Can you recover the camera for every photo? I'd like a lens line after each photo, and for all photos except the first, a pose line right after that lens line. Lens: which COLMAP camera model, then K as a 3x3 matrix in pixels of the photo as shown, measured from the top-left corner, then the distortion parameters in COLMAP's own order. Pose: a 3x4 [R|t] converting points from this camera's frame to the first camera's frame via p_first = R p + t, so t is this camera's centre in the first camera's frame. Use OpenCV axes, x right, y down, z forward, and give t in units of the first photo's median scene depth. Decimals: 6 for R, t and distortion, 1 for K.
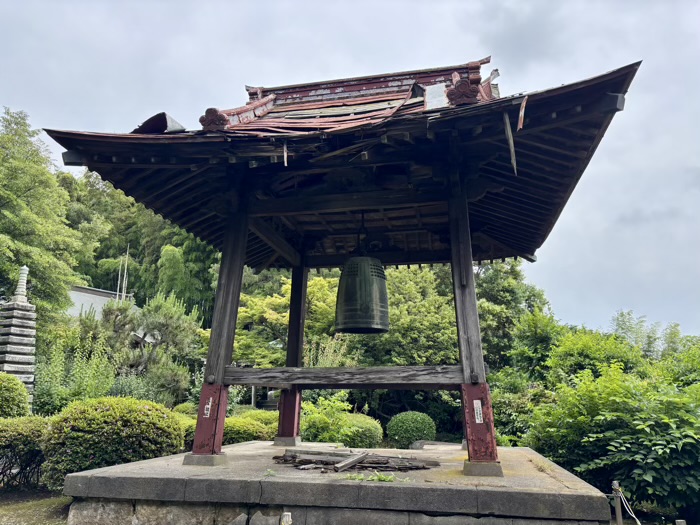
lens RADIAL K [[526.7, 0, 355.1], [0, 526.7, 263.5], [0, 0, 1]] dist [0.021166, -0.003712]
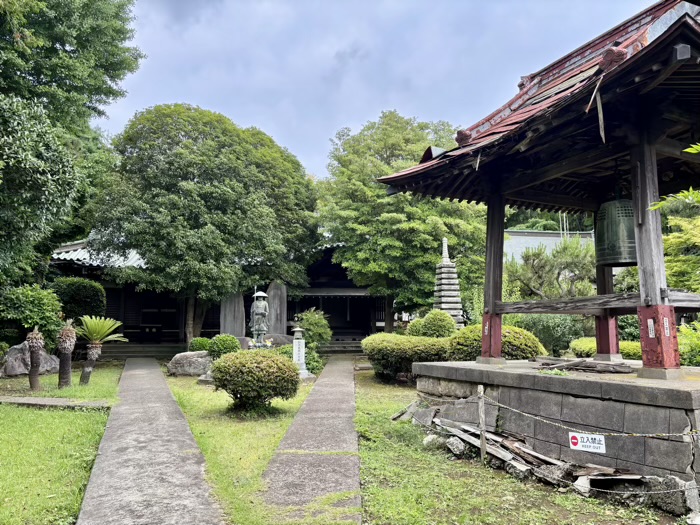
lens RADIAL K [[526.7, 0, 355.1], [0, 526.7, 263.5], [0, 0, 1]] dist [0.021166, -0.003712]
pose [[0.625222, -0.106448, -0.773154, 0.524561], [0.202626, 0.978824, 0.029092, -0.026328], [0.753685, -0.174850, 0.633551, -0.175002]]
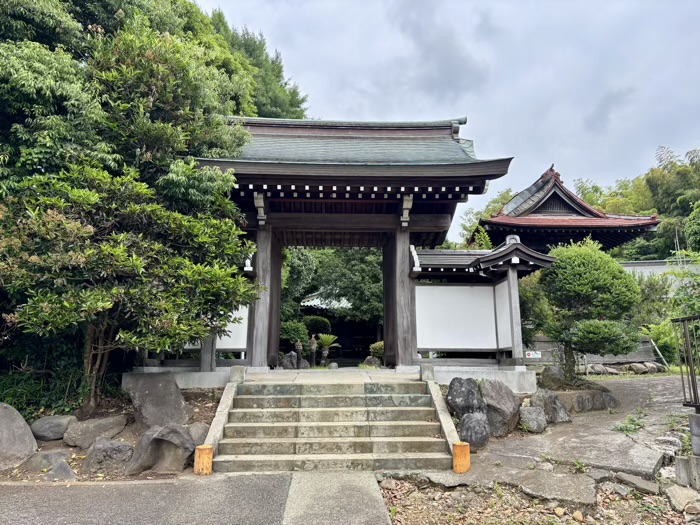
lens RADIAL K [[526.7, 0, 355.1], [0, 526.7, 263.5], [0, 0, 1]] dist [0.021166, -0.003712]
pose [[0.268341, -0.203470, -0.941591, 1.087134], [0.247550, 0.959180, -0.136722, 0.025369], [0.930974, -0.196403, 0.307756, -0.310592]]
